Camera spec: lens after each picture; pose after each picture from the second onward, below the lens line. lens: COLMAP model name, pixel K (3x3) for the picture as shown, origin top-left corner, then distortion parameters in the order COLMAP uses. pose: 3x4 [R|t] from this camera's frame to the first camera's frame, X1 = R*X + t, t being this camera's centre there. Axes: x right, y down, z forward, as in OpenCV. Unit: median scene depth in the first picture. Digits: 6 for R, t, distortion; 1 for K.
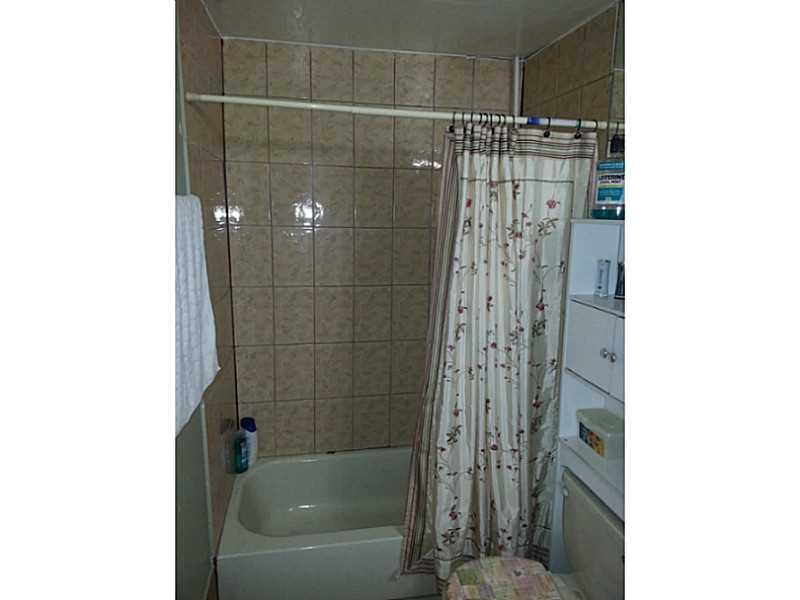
lens RADIAL K [[485.2, 0, 402.4], [0, 485.2, 291.3], [0, 0, 1]] dist [0.109014, -0.207500]
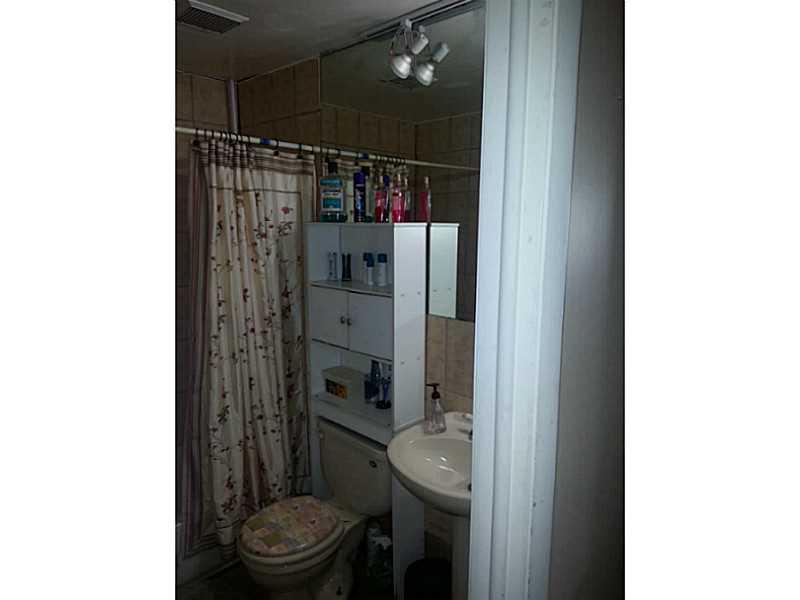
lens RADIAL K [[485.2, 0, 402.4], [0, 485.2, 291.3], [0, 0, 1]] dist [0.109014, -0.207500]
pose [[0.820315, -0.092271, 0.564420, -0.171019], [0.098480, 0.994947, 0.019525, 0.030216], [-0.563369, 0.039568, 0.825257, -0.174520]]
